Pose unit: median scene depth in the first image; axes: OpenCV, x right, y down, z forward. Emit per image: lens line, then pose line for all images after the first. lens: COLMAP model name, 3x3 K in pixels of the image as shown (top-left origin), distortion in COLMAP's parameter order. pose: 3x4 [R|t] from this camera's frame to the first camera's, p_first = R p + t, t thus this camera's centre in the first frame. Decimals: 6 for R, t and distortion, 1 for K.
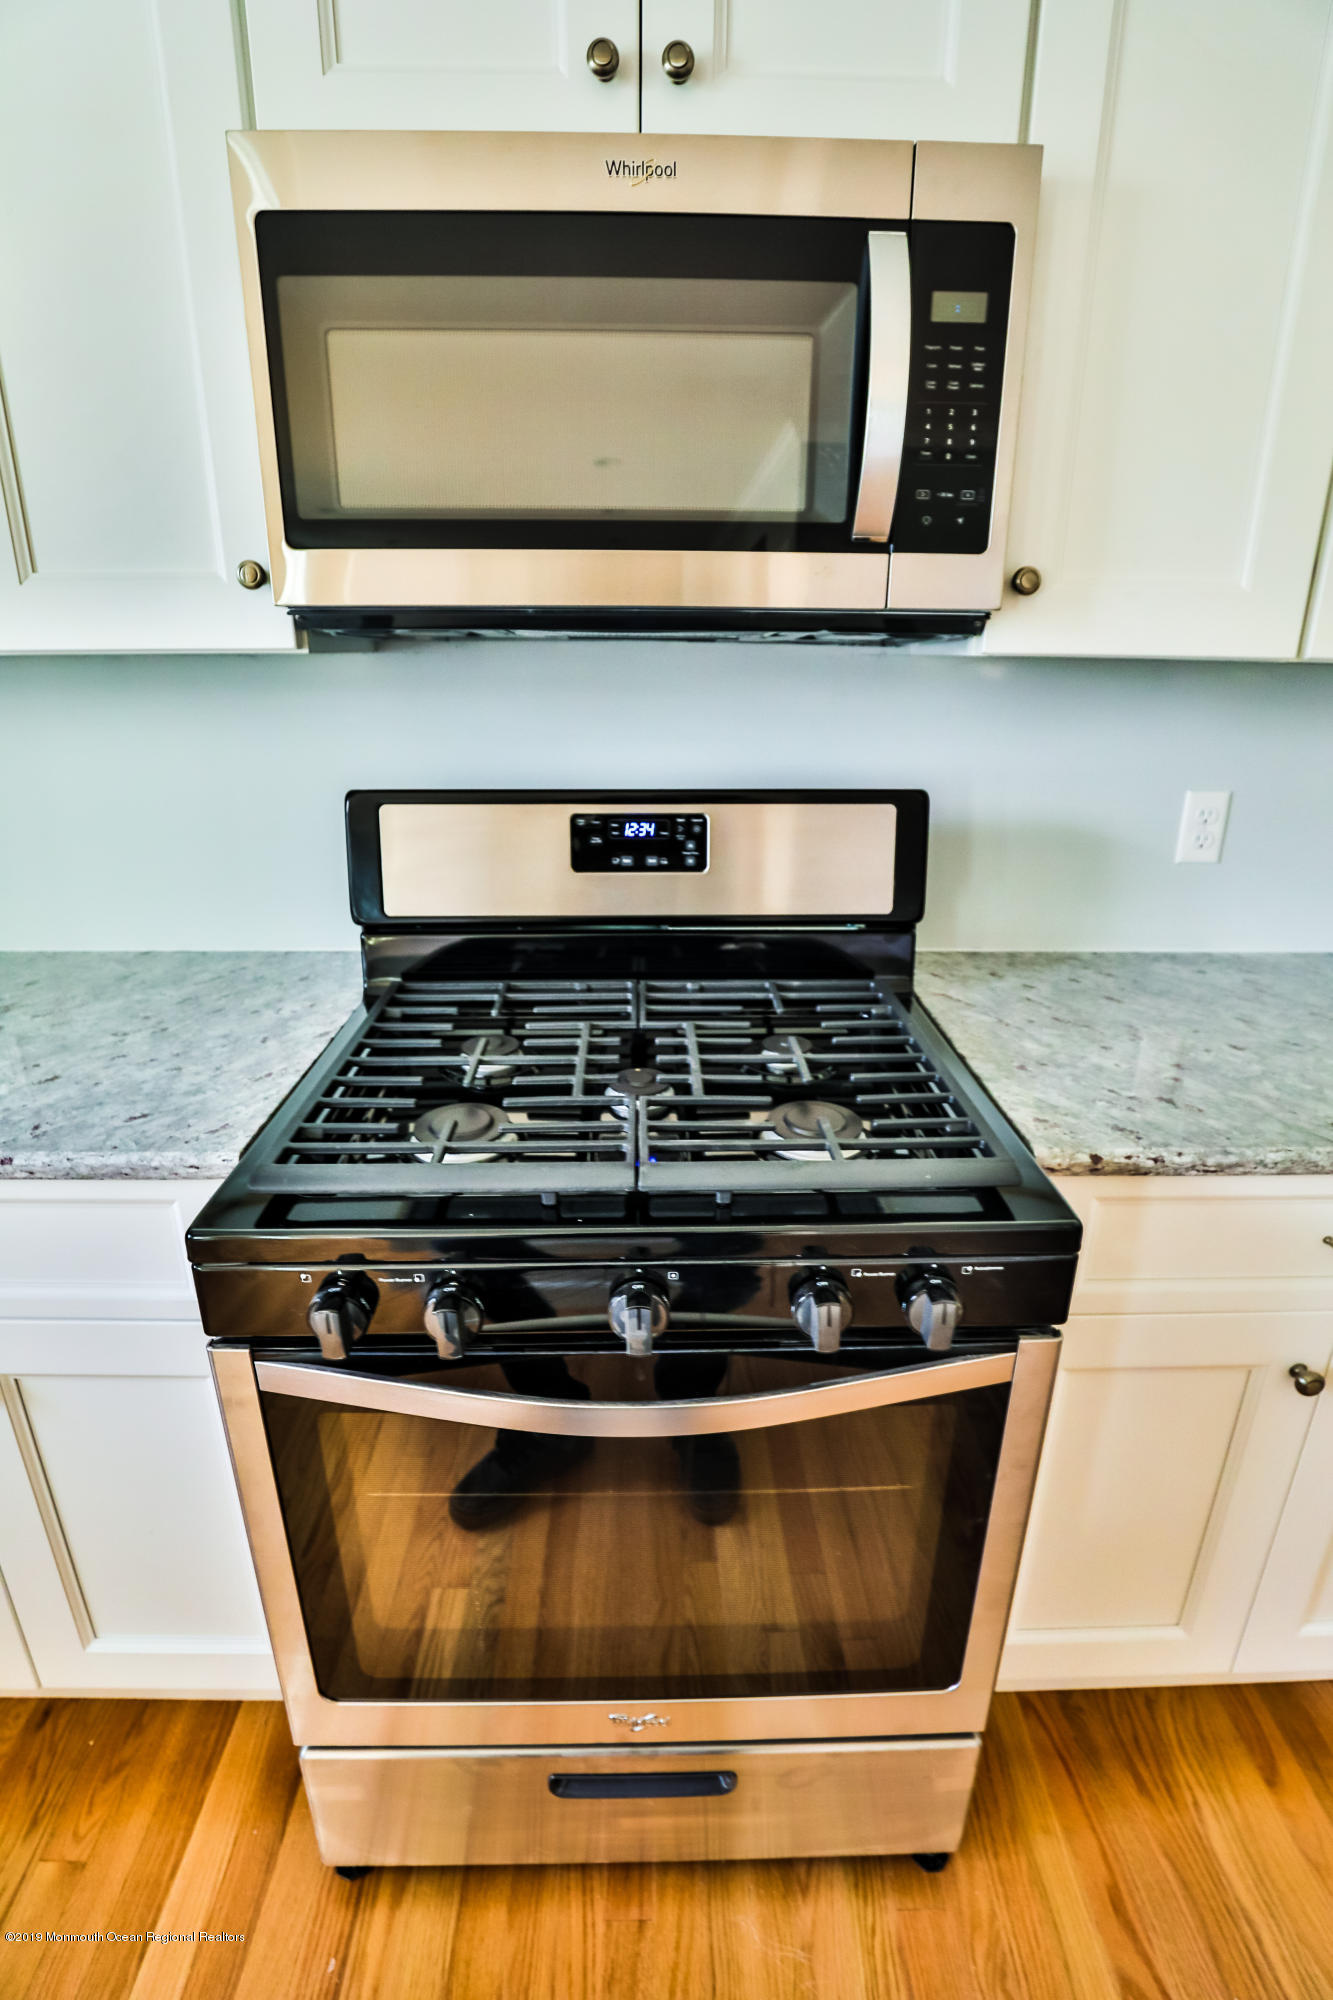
lens RADIAL K [[973.8, 0, 666.3], [0, 973.8, 989.2], [0, 0, 1]] dist [-0.035911, 0.005389]
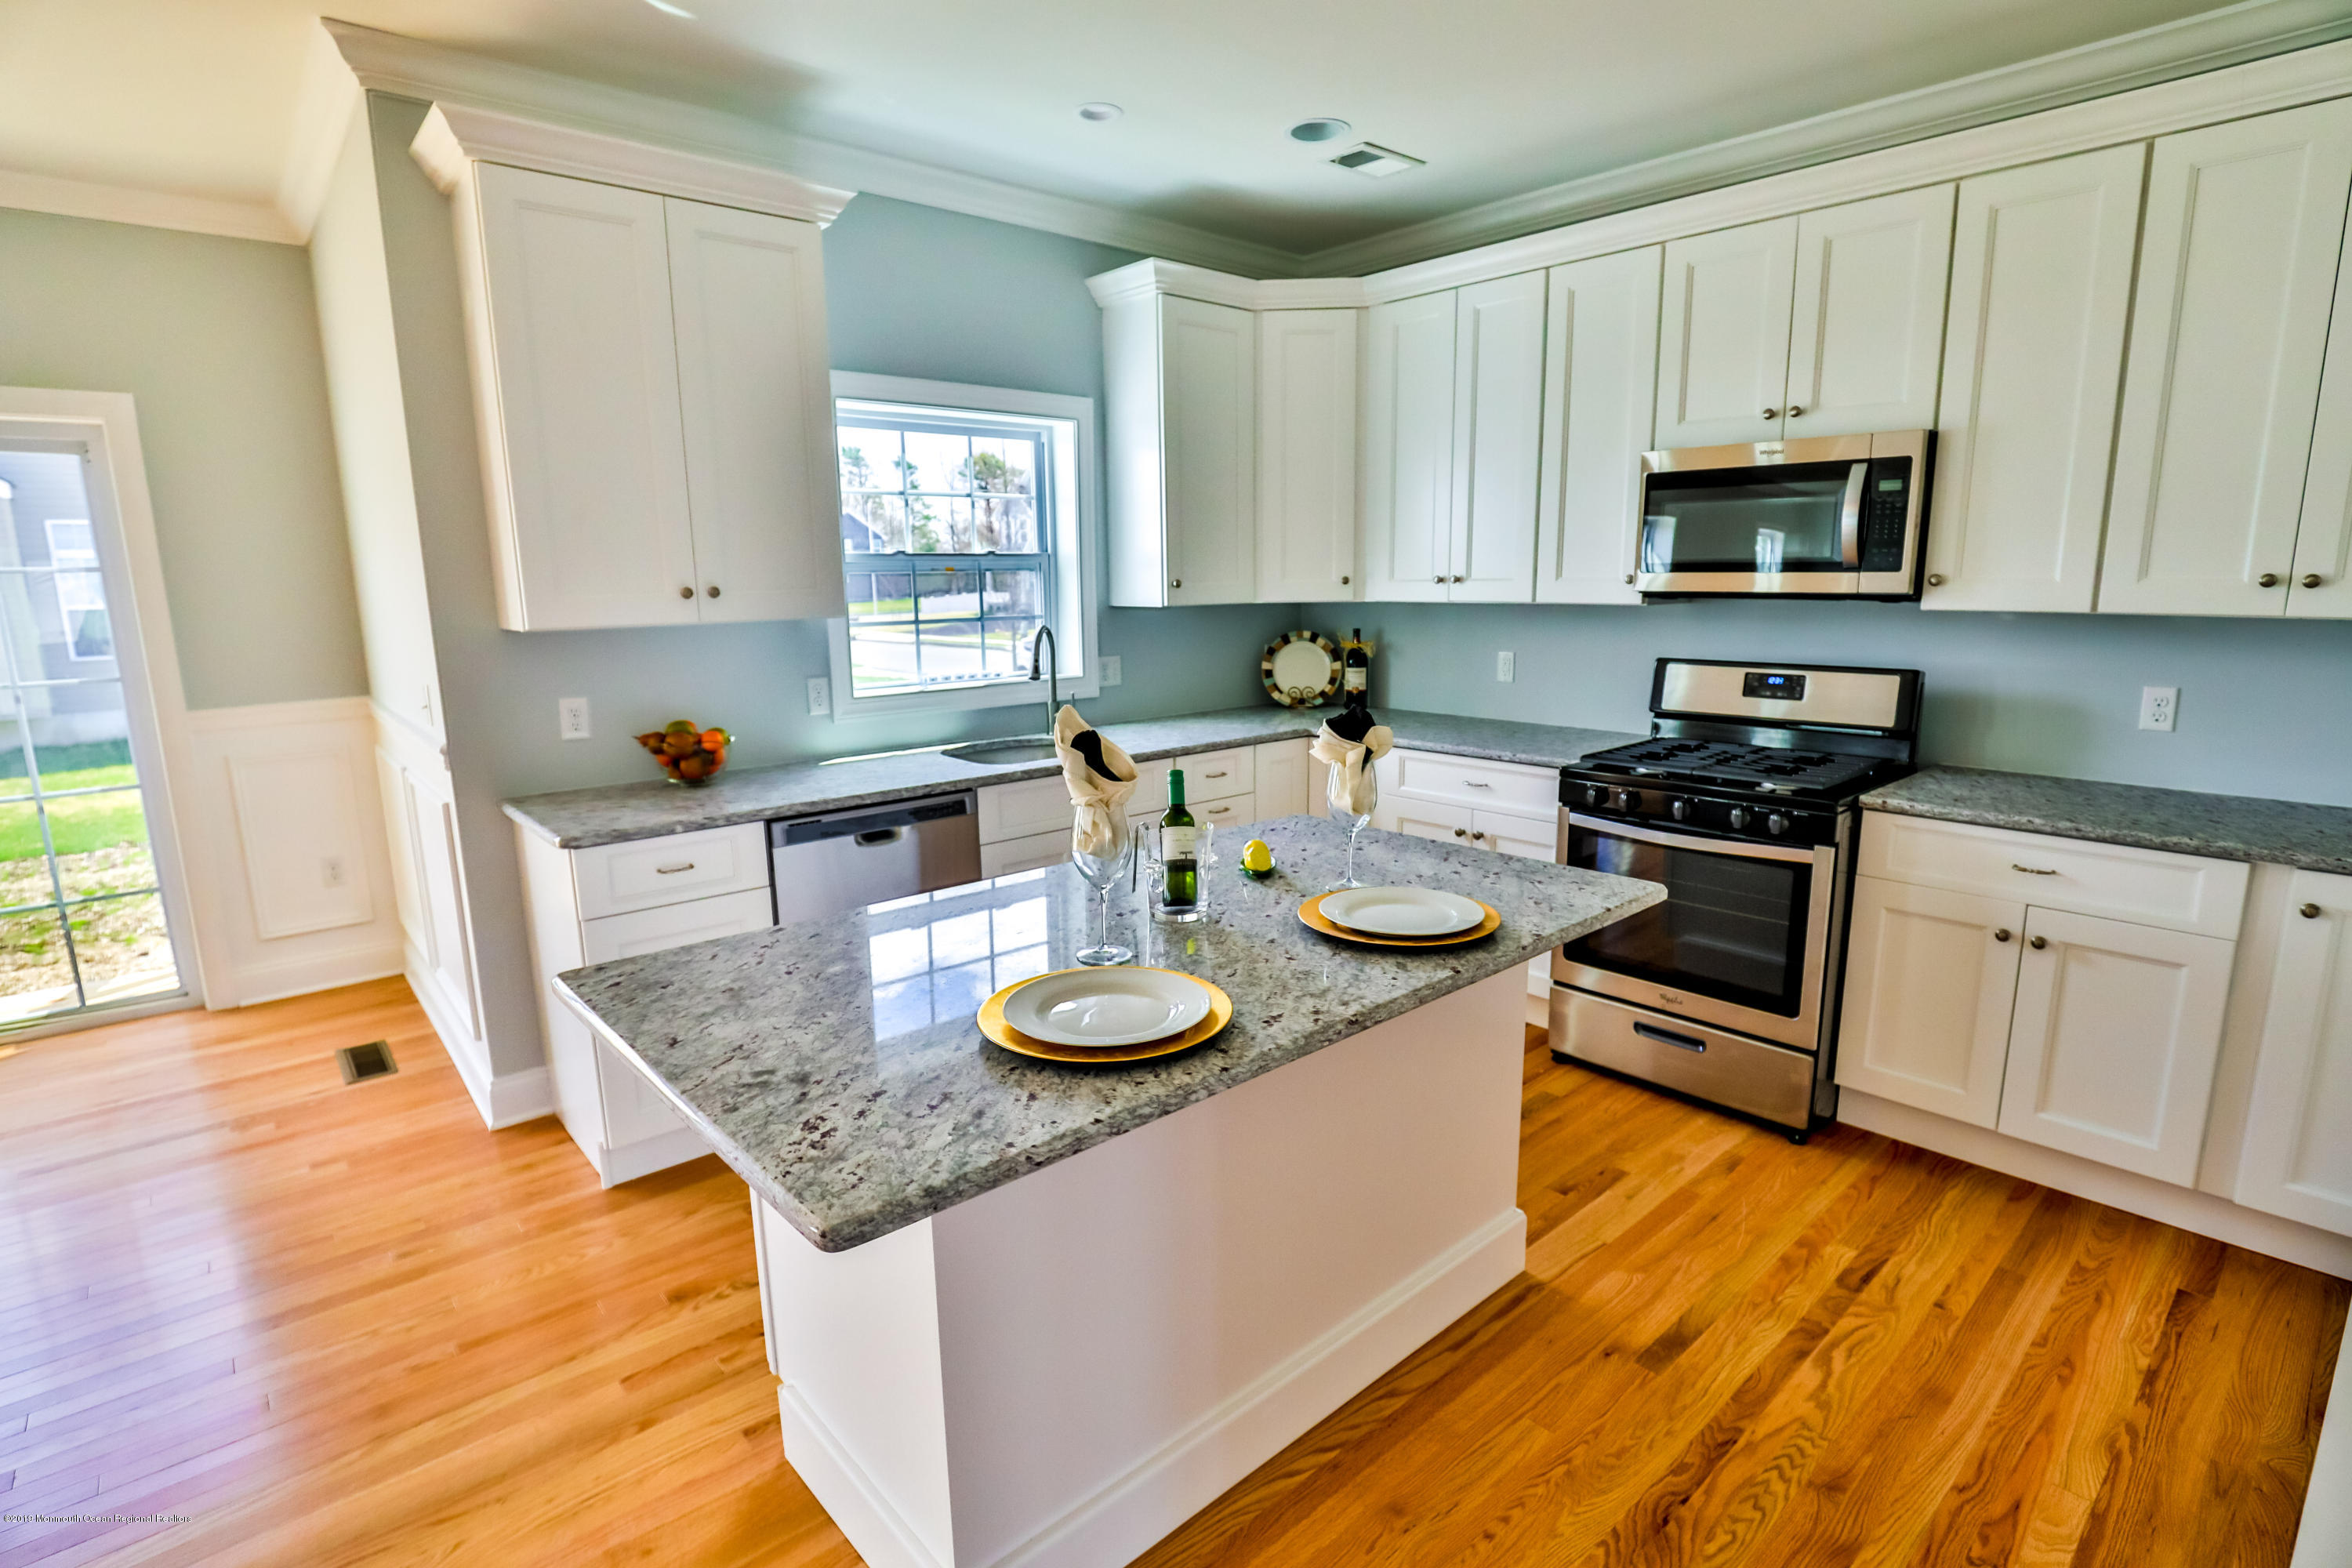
lens RADIAL K [[1145.2, 0, 1184.2], [0, 1145.2, 798.4], [0, 0, 1]] dist [-0.035911, 0.005389]
pose [[0.652618, 0.129137, -0.746601, 1.134889], [-0.239363, 0.970045, -0.041447, 0.572206], [0.718885, 0.205757, 0.663979, -1.793432]]
